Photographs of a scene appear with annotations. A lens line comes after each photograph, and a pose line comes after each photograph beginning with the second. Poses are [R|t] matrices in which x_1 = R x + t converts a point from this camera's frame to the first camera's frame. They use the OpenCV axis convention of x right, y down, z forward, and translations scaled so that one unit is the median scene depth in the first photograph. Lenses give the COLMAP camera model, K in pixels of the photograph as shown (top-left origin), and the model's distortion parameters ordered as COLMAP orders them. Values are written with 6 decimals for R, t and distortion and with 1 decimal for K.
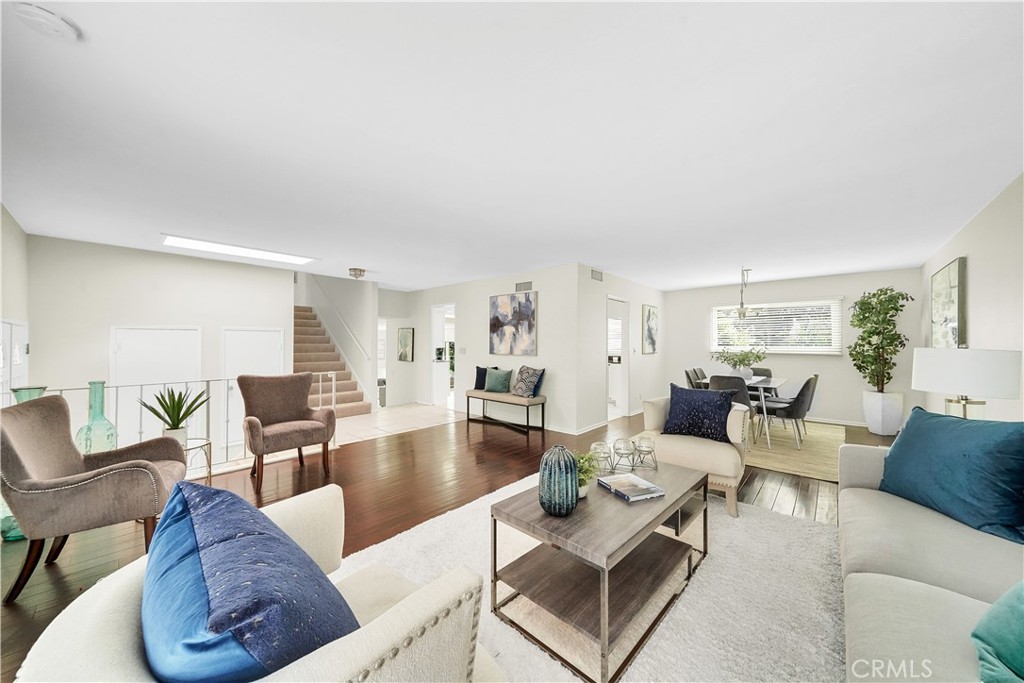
lens RADIAL K [[355.6, 0, 505.4], [0, 355.6, 344.3], [0, 0, 1]] dist [-0.001730, -0.000026]
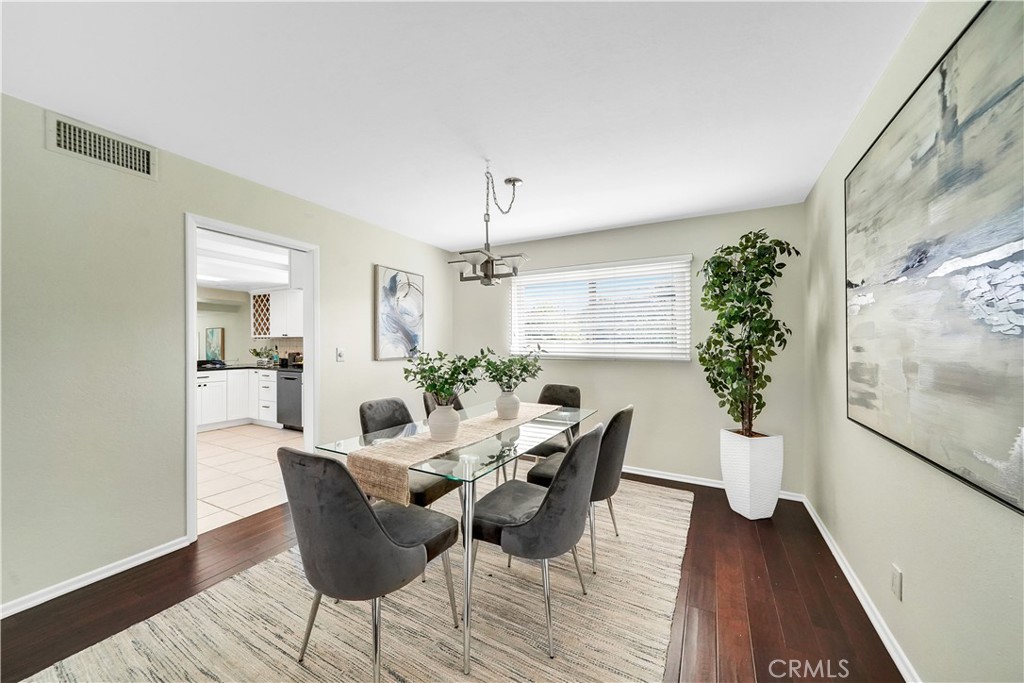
lens RADIAL K [[355.6, 0, 517.3], [0, 355.6, 341.4], [0, 0, 1]] dist [-0.001730, -0.000026]
pose [[0.969234, 0.001013, 0.246140, 0.600878], [0.000614, 0.999978, -0.006535, 0.004221], [-0.246141, 0.006485, 0.969212, 0.576117]]
